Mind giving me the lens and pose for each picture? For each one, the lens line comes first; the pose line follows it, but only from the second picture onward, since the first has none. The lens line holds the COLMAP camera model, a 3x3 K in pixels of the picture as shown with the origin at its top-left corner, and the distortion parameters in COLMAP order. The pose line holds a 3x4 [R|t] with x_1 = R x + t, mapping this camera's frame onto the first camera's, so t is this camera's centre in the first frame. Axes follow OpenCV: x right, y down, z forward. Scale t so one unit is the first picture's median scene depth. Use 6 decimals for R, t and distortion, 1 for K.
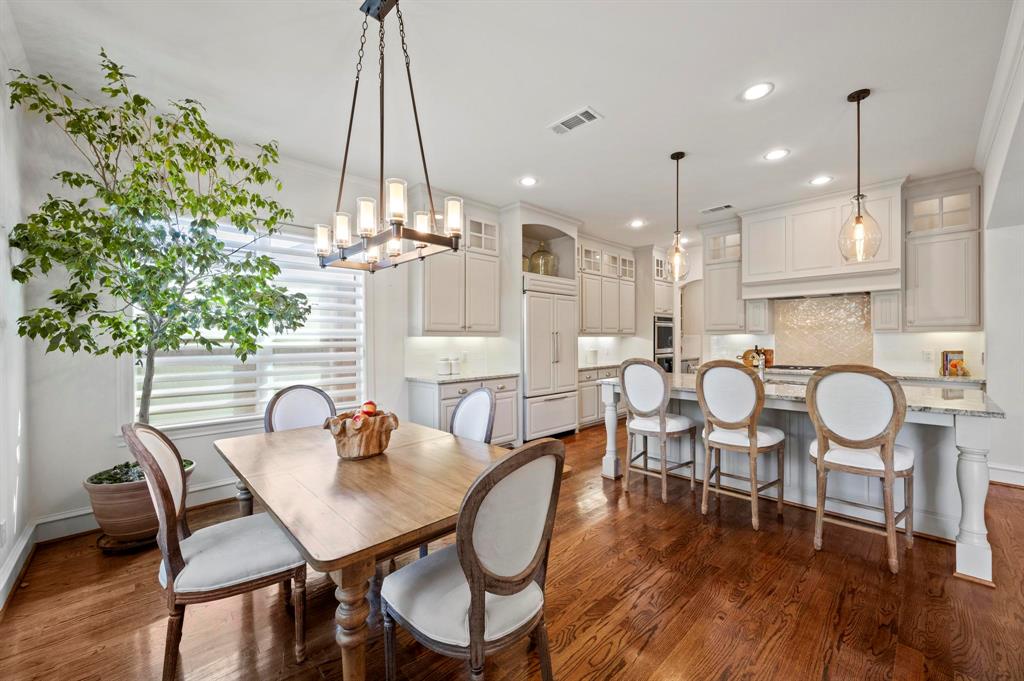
lens RADIAL K [[402.3, 0, 513.6], [0, 402.3, 339.7], [0, 0, 1]] dist [-0.001617, 0.000520]
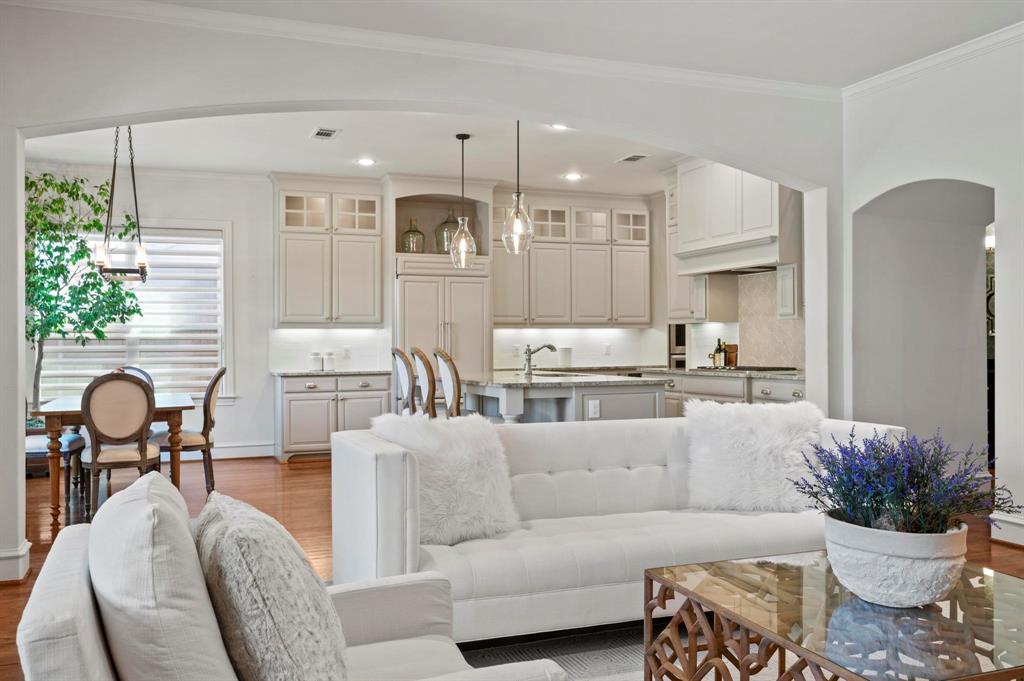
lens RADIAL K [[880.9, 0, 515.9], [0, 880.9, 336.3], [0, 0, 1]] dist [-0.021019, -0.006180]
pose [[0.926310, -0.003910, -0.376741, 0.996376], [0.001641, 0.999979, -0.006345, 0.022228], [0.376758, 0.005260, 0.926297, -0.668263]]
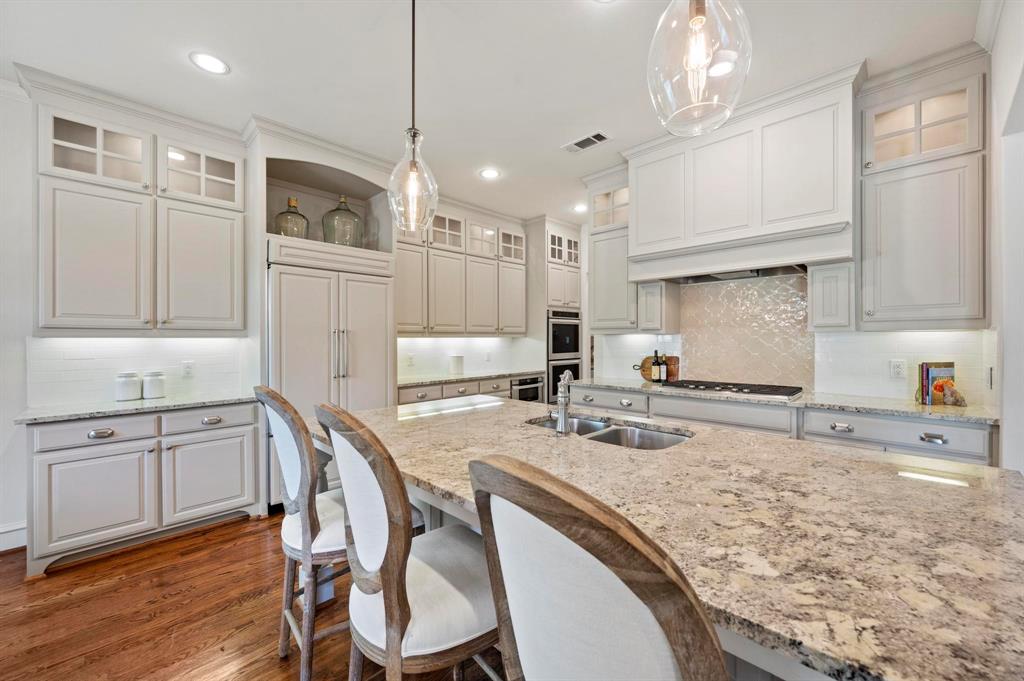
lens RADIAL K [[402.3, 0, 513.5], [0, 402.3, 340.5], [0, 0, 1]] dist [-0.001617, 0.000520]
pose [[0.999523, 0.000406, 0.030893, 0.394630], [-0.000451, 0.999999, 0.001438, -0.004454], [-0.030893, -0.001451, 0.999522, 0.374599]]
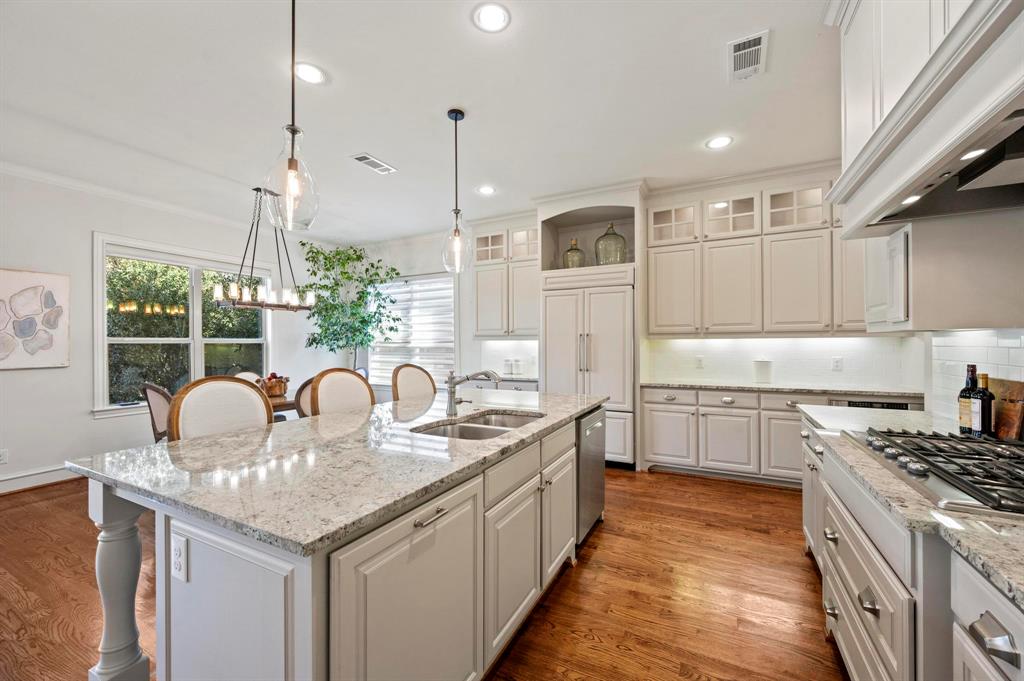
lens RADIAL K [[402.3, 0, 514.1], [0, 402.3, 339.9], [0, 0, 1]] dist [-0.001617, 0.000520]
pose [[0.326020, -0.002334, -0.945360, 0.913164], [0.003228, 0.999994, -0.001356, -0.007617], [0.945357, -0.002610, 0.326025, 0.647427]]
